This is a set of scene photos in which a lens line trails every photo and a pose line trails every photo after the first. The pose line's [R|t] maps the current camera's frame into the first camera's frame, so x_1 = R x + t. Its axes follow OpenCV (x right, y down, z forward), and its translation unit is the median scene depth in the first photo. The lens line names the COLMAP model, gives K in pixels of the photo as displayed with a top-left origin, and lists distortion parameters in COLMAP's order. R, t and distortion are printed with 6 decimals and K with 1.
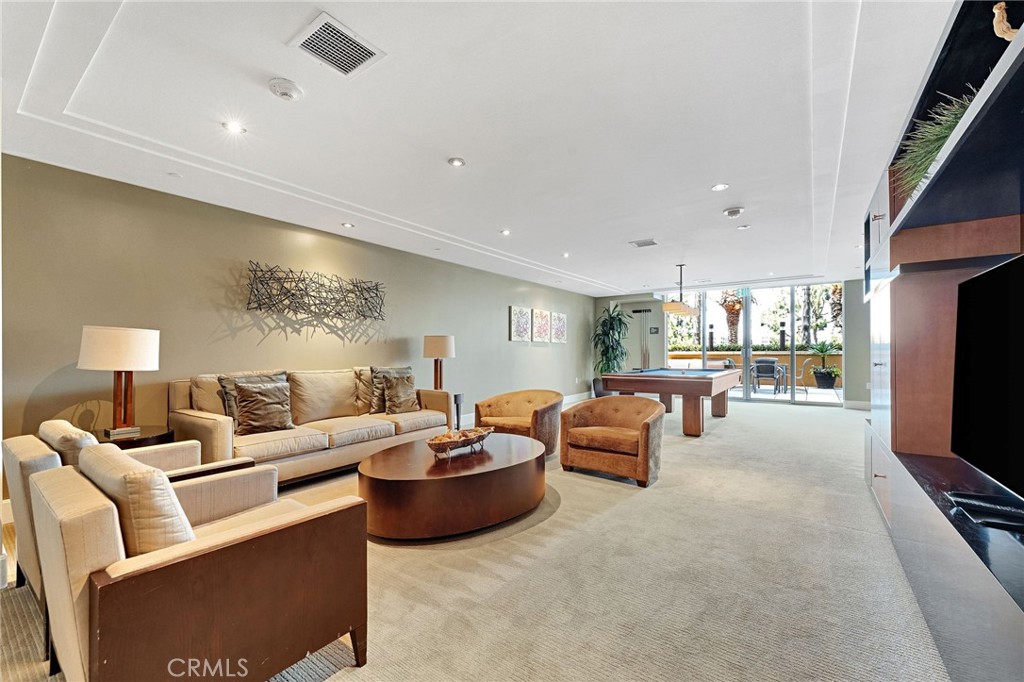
lens RADIAL K [[410.0, 0, 516.3], [0, 410.0, 347.8], [0, 0, 1]] dist [0.000325, 0.000069]
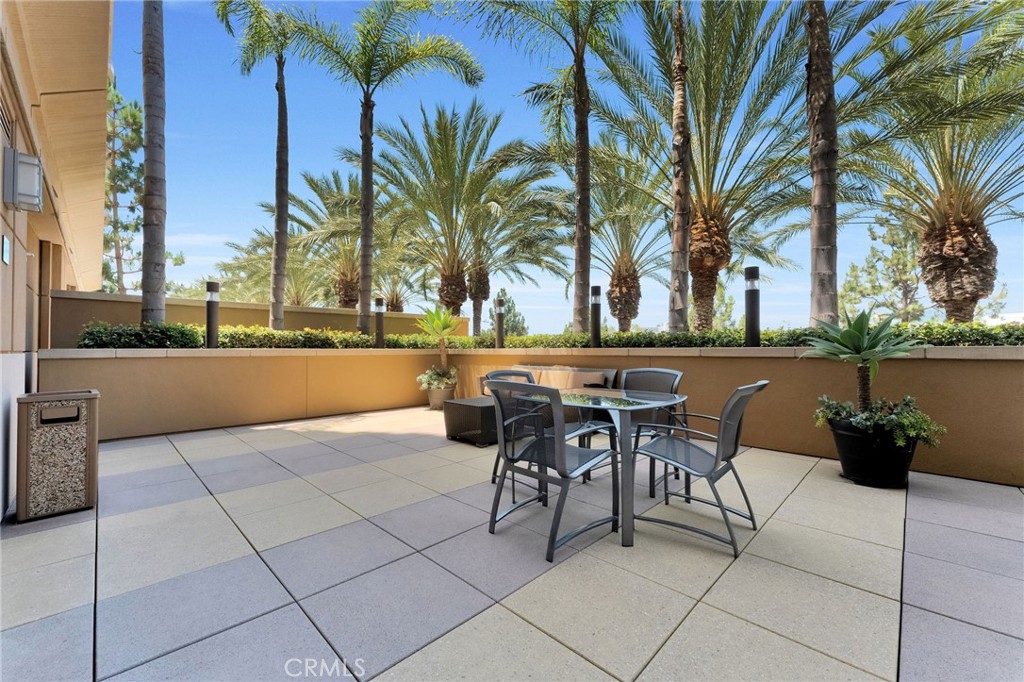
lens RADIAL K [[410.0, 0, 509.7], [0, 410.0, 341.5], [0, 0, 1]] dist [0.000325, 0.000069]
pose [[0.988860, 0.002545, -0.148827, 0.451756], [-0.003738, 0.999963, -0.007739, 0.005006], [0.148801, 0.008209, 0.988833, 0.561488]]
